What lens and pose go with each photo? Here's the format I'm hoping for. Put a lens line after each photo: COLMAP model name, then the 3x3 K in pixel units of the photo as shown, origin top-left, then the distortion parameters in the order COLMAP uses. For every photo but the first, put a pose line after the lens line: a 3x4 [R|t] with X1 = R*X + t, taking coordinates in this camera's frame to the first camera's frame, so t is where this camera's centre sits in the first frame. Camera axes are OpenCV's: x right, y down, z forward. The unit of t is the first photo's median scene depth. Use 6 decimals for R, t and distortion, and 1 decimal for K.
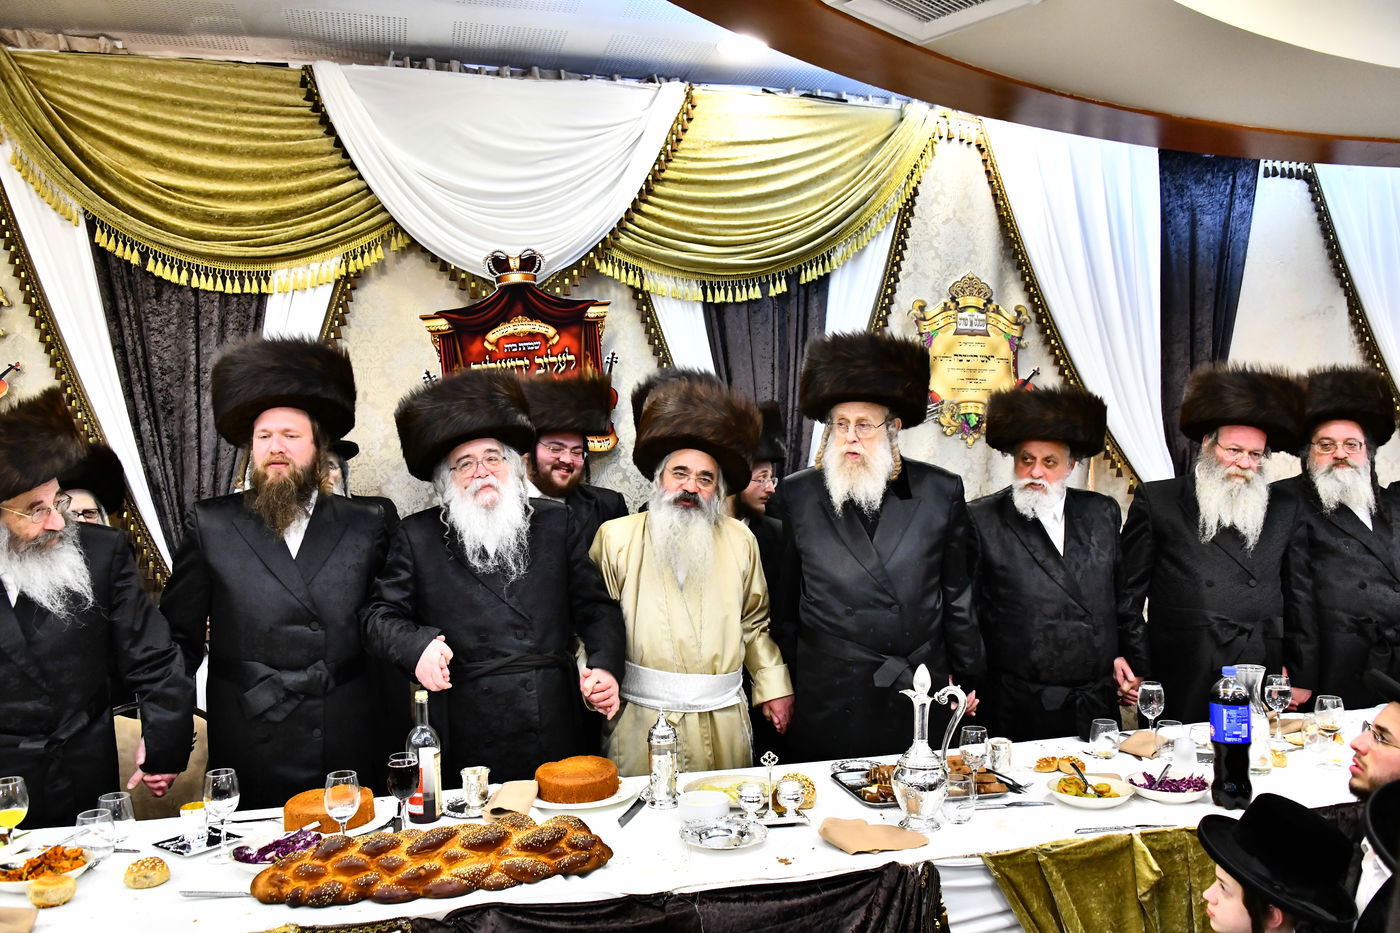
lens RADIAL K [[1051.5, 0, 700.0], [0, 1051.5, 466.5], [0, 0, 1]] dist [-0.032110, 0.002594]
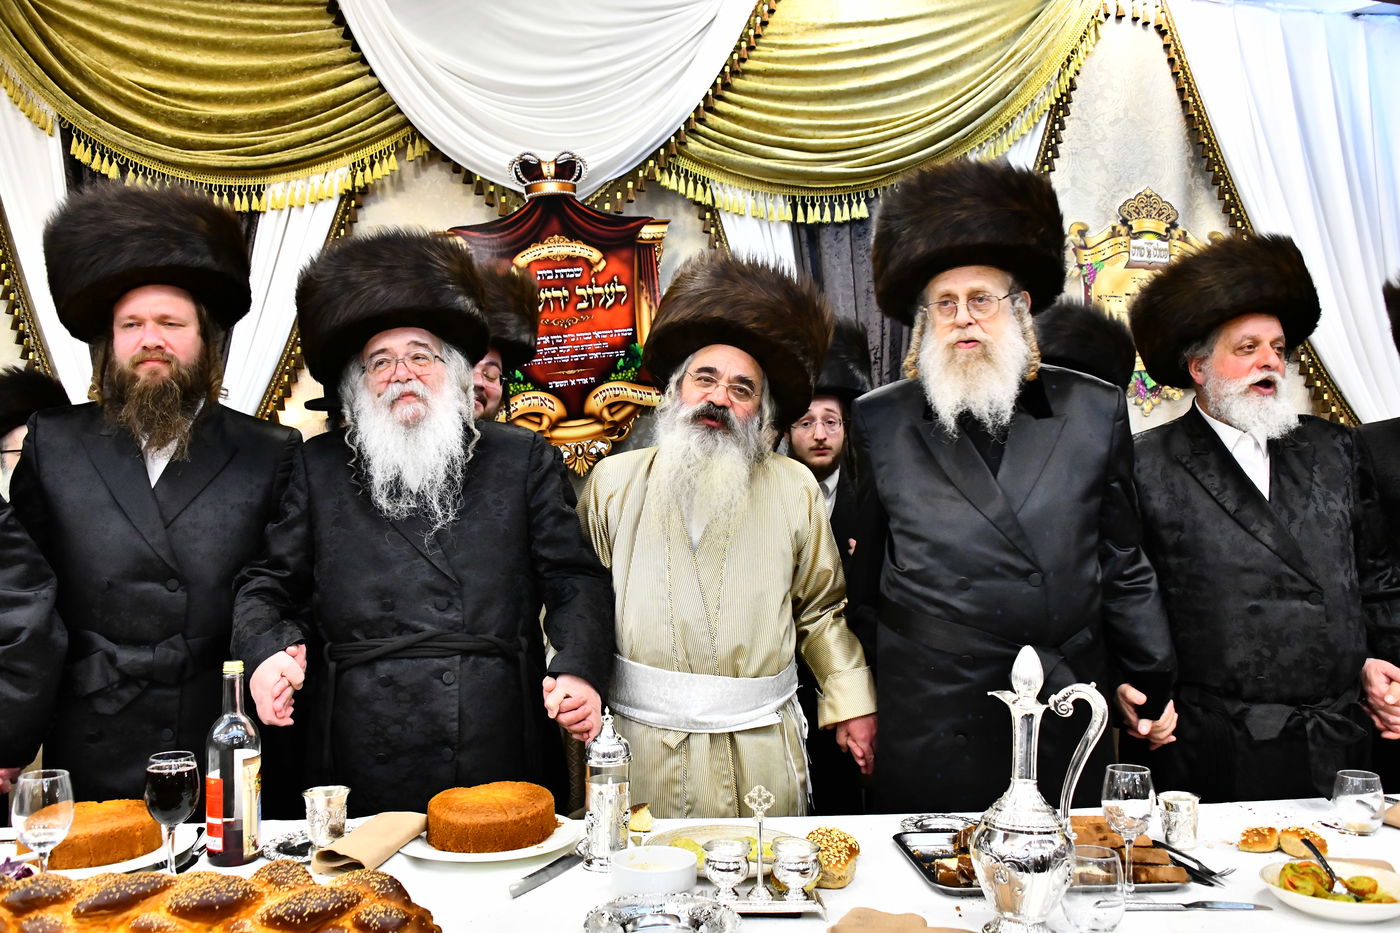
lens RADIAL K [[1052.2, 0, 692.5], [0, 1052.2, 482.9], [0, 0, 1]] dist [-0.036206, 0.001940]
pose [[0.987005, 0.011396, -0.160285, 0.062271], [-0.014462, 0.999734, -0.017977, 0.059517], [0.160037, 0.020062, 0.986907, 0.229253]]
